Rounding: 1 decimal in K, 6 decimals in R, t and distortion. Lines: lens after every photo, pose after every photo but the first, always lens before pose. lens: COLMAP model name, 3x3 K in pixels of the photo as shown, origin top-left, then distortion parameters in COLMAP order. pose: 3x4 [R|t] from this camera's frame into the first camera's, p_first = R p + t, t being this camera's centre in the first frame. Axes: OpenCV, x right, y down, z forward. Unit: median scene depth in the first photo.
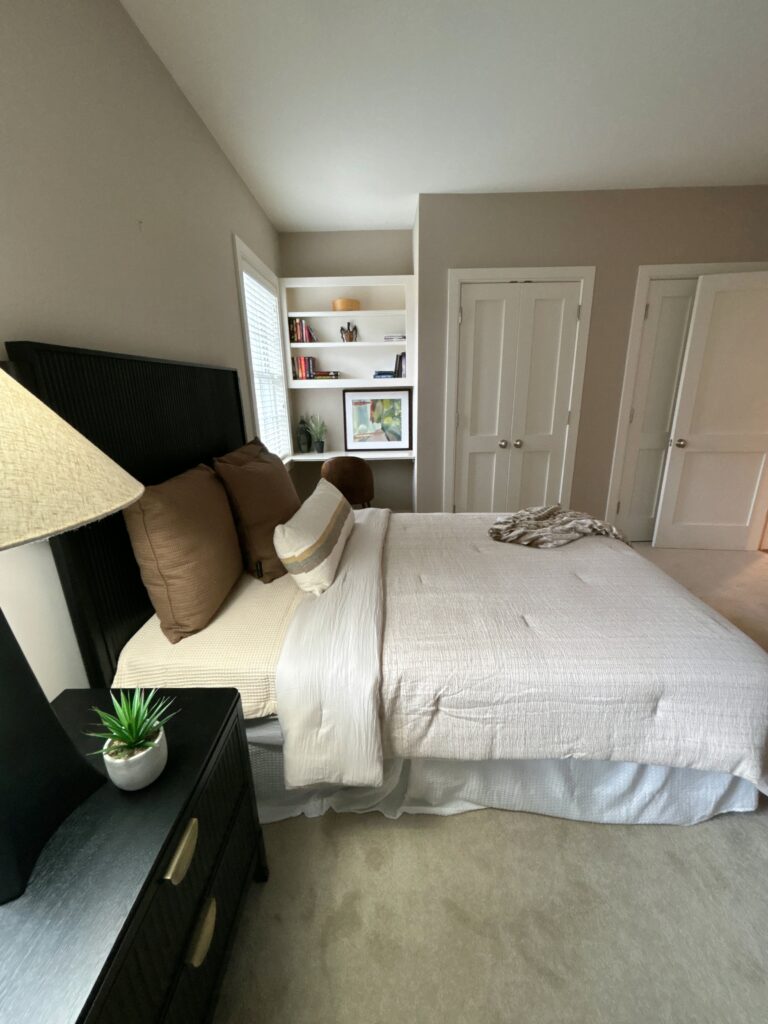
lens RADIAL K [[412.0, 0, 384.8], [0, 412.0, 511.2], [0, 0, 1]] dist [0.000803, 0.000118]
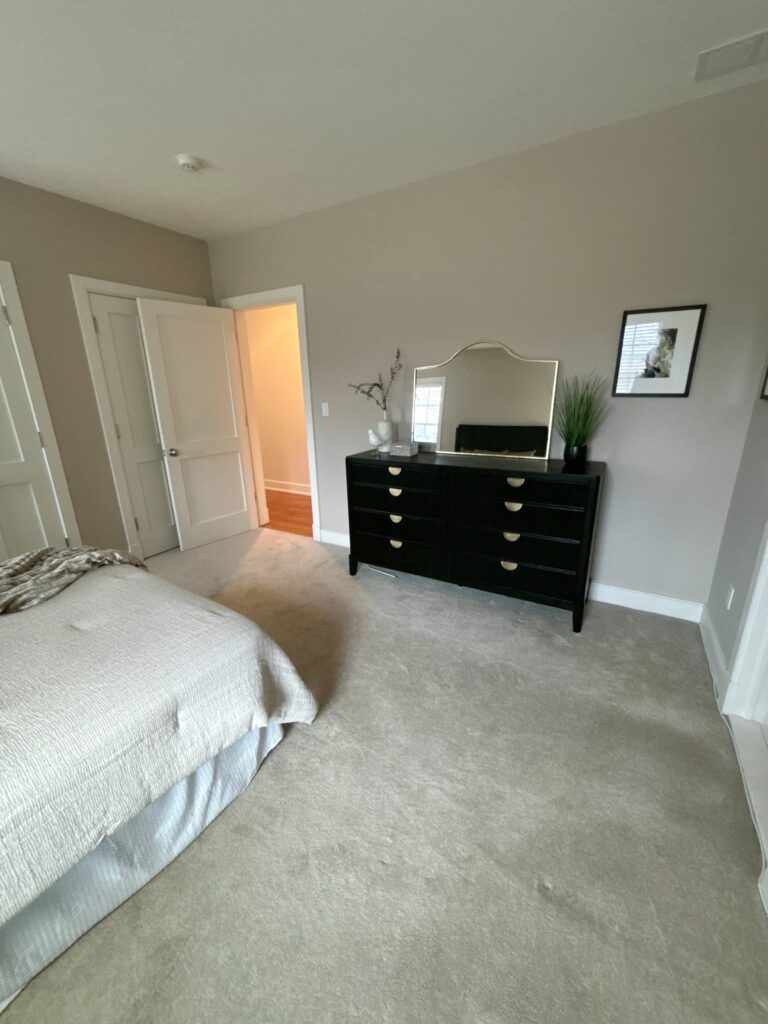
lens RADIAL K [[412.0, 0, 384.8], [0, 412.0, 511.2], [0, 0, 1]] dist [0.000803, 0.000118]
pose [[0.509113, -0.241168, 0.826222, 0.113664], [0.257638, 0.958628, 0.121061, -0.009243], [-0.821235, 0.151232, 0.550184, -0.038821]]
